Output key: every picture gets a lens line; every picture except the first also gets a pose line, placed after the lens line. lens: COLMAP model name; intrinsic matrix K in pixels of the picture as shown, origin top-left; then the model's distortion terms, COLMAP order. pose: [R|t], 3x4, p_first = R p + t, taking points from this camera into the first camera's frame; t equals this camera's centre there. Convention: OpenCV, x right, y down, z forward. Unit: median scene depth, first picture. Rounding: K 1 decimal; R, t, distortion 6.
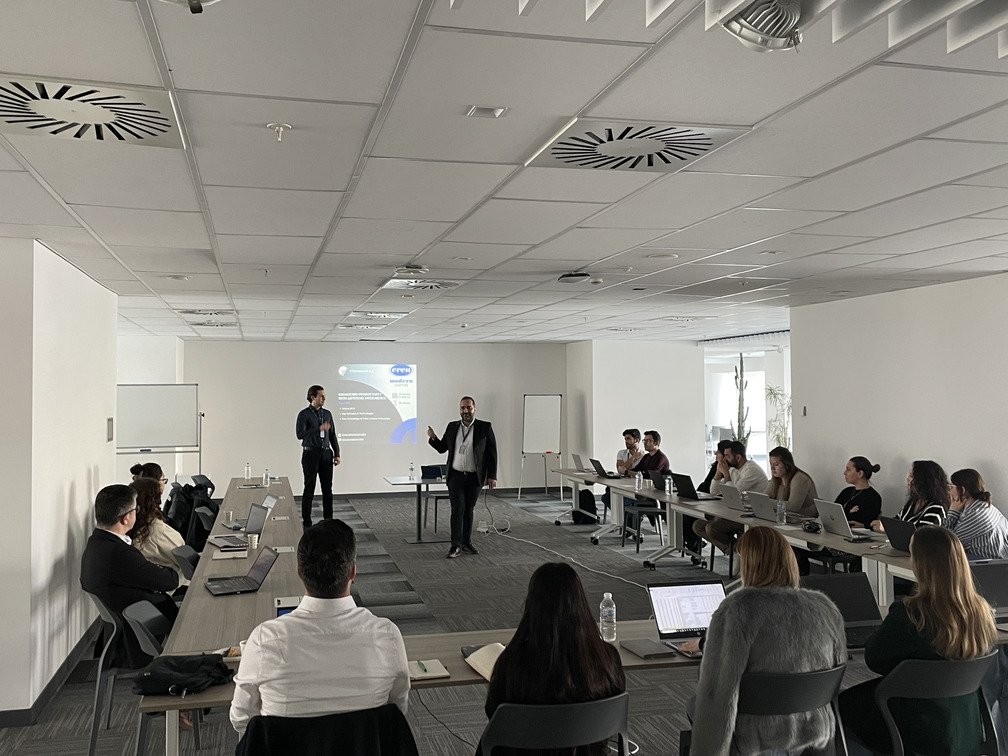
lens RADIAL K [[919.1, 0, 498.1], [0, 919.1, 370.2], [0, 0, 1]] dist [0.049383, 0.000000]
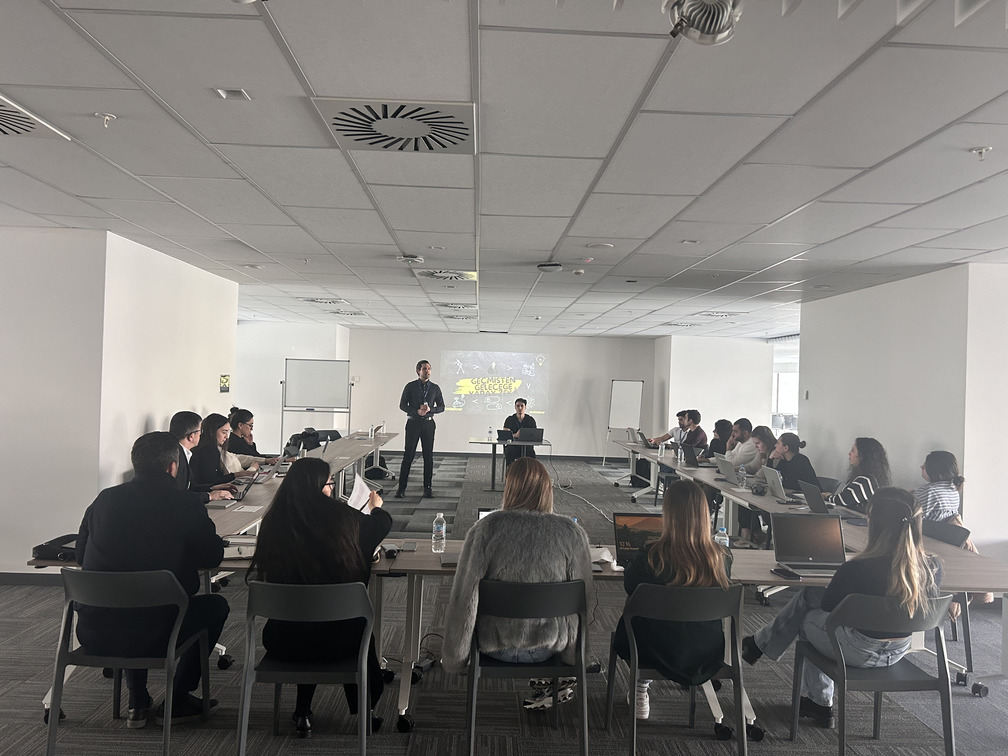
lens RADIAL K [[741.1, 0, 505.3], [0, 741.1, 378.4], [0, 0, 1]] dist [0.053979, -0.056350]
pose [[0.976219, 0.036335, -0.213722, 0.223945], [-0.033084, 0.999276, 0.018769, 0.025571], [0.214249, -0.011252, 0.976714, 0.043308]]
